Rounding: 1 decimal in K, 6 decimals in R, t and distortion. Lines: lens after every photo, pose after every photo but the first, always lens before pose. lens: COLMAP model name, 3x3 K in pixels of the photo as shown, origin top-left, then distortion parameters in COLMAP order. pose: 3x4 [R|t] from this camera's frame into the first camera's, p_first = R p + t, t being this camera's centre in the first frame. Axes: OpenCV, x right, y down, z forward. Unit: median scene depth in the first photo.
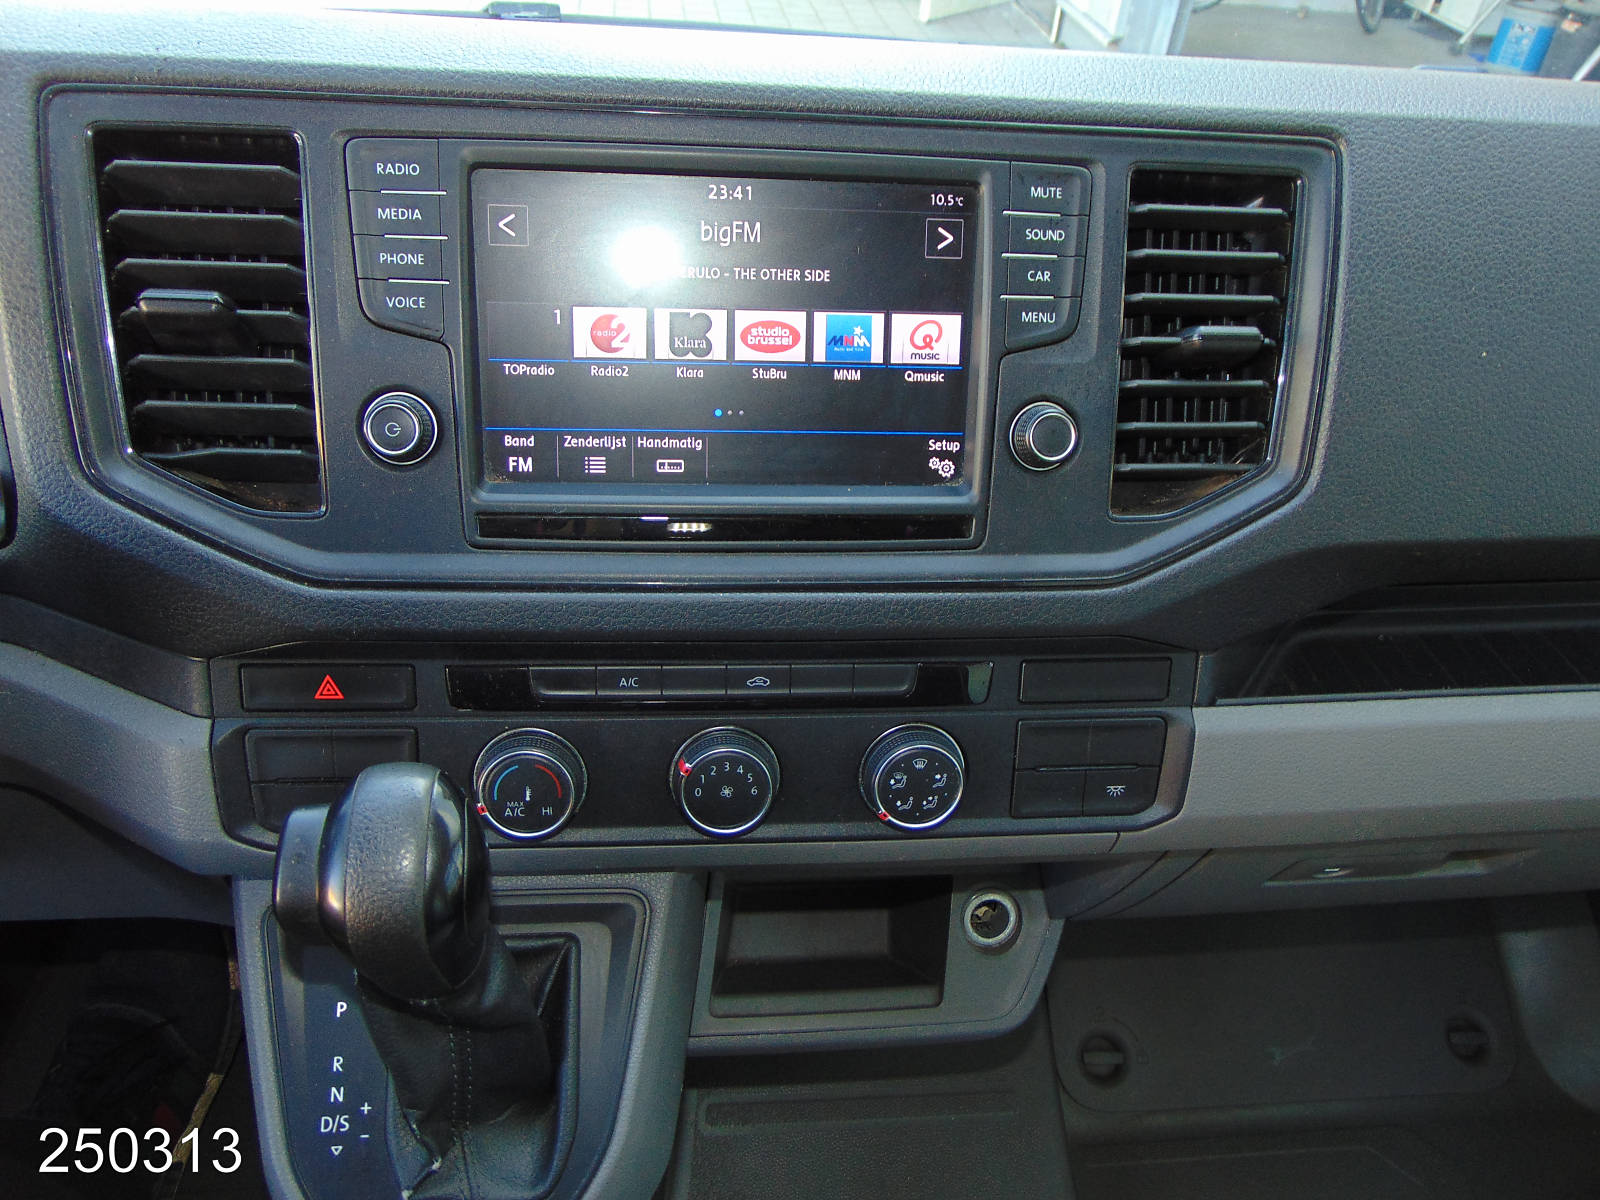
lens RADIAL K [[1179.3, 0, 793.8], [0, 1179.3, 595.6], [0, 0, 1]] dist [0.004939, 0.021253]
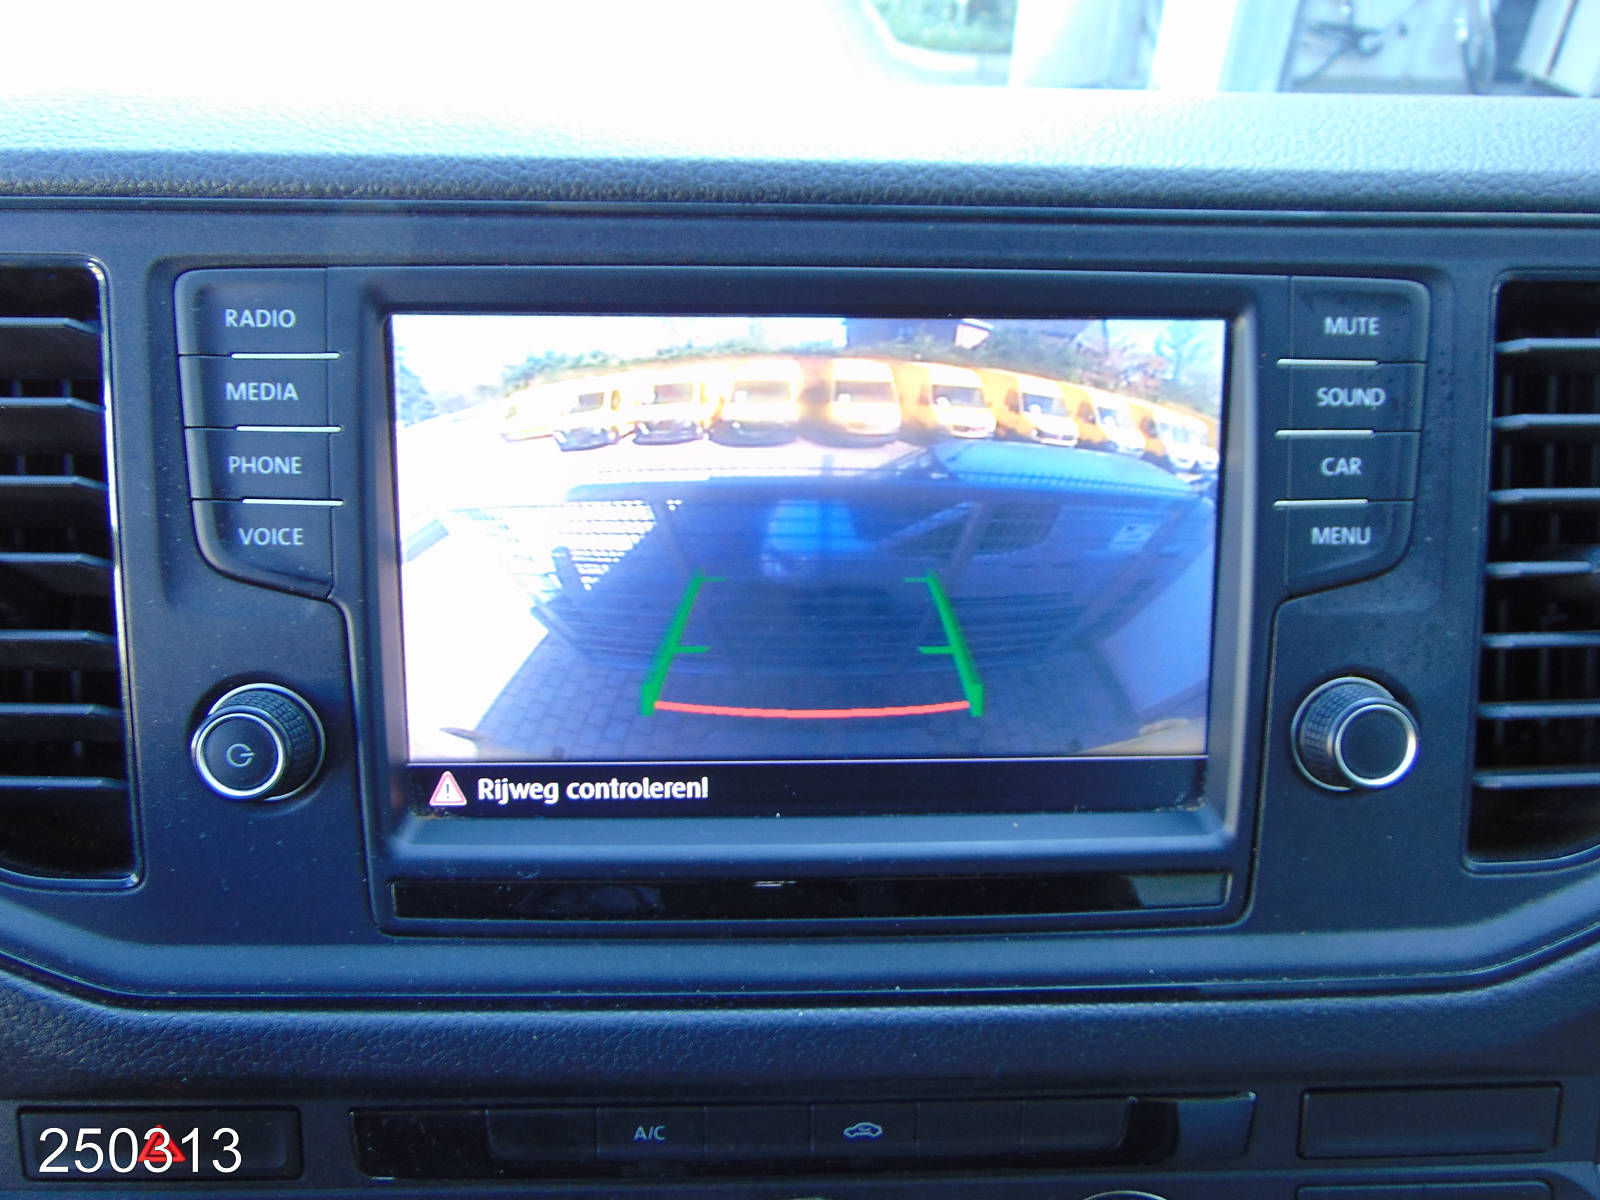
lens RADIAL K [[1179.3, 0, 802.8], [0, 1179.3, 603.7], [0, 0, 1]] dist [0.004939, 0.021253]
pose [[0.997554, -0.006503, -0.069598, -0.017771], [0.002476, 0.998326, -0.057790, -0.170335], [0.069857, 0.057477, 0.995900, 0.404258]]
